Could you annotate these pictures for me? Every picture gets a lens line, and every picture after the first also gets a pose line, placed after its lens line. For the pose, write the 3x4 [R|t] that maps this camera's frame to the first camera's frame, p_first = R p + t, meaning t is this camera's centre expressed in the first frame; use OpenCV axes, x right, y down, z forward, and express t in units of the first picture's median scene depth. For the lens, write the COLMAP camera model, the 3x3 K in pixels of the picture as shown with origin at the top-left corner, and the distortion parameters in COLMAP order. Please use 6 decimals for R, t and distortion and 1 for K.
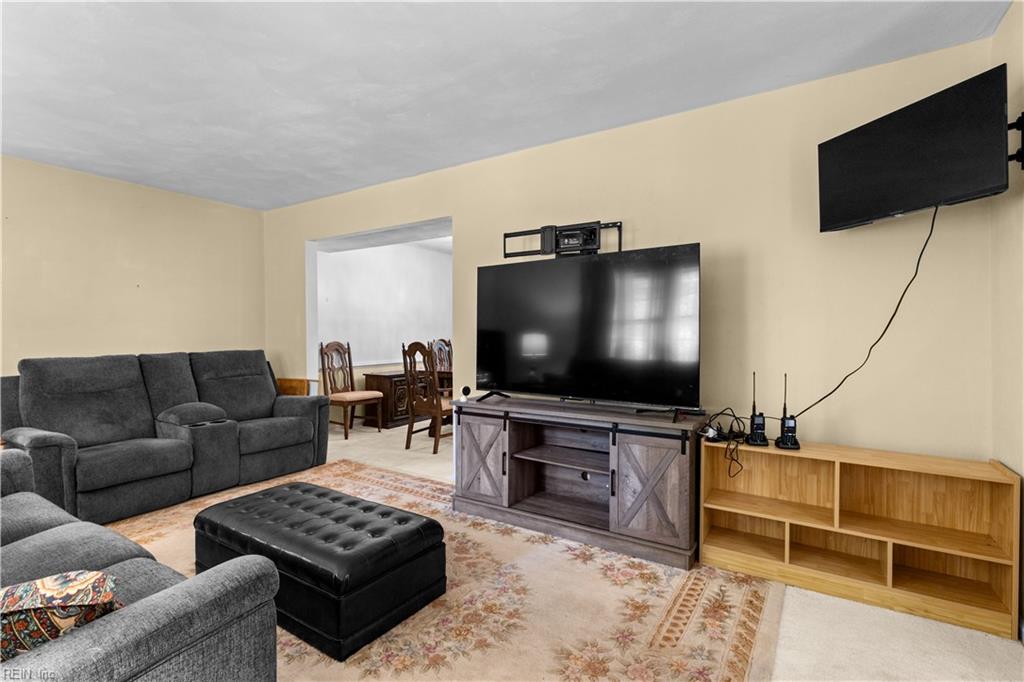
lens RADIAL K [[472.5, 0, 514.7], [0, 472.5, 337.9], [0, 0, 1]] dist [-0.011028, 0.000395]
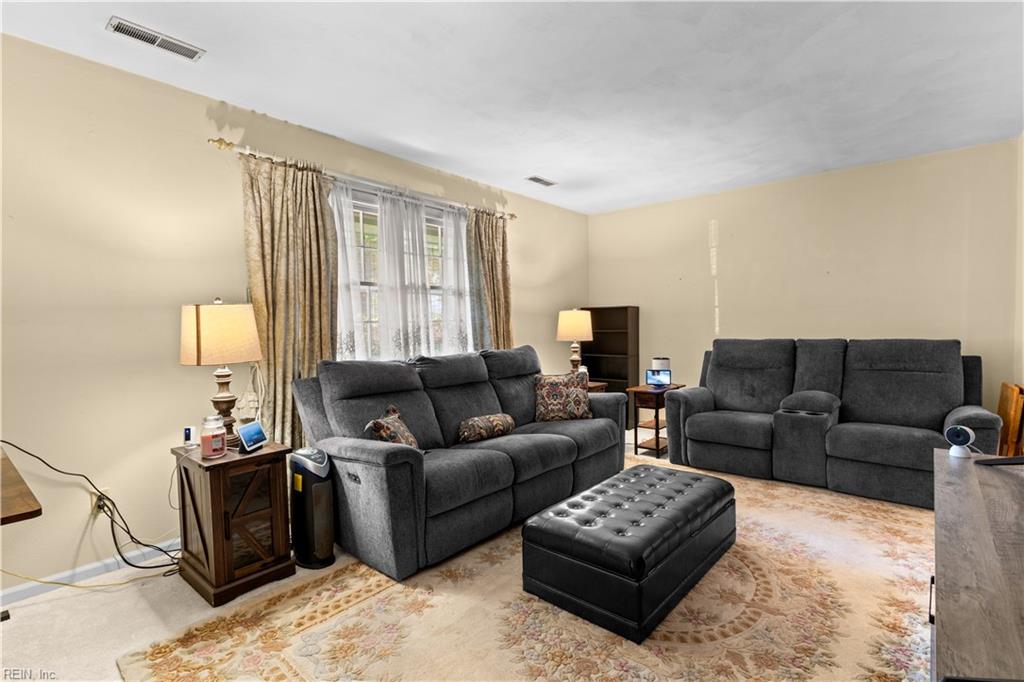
lens RADIAL K [[498.5, 0, 520.6], [0, 498.5, 331.6], [0, 0, 1]] dist [0.015488, -0.000281]
pose [[-0.126741, 0.027429, -0.991557, 0.430033], [0.007114, 0.999617, 0.026742, -0.017296], [0.991910, -0.003664, -0.126888, 0.533707]]
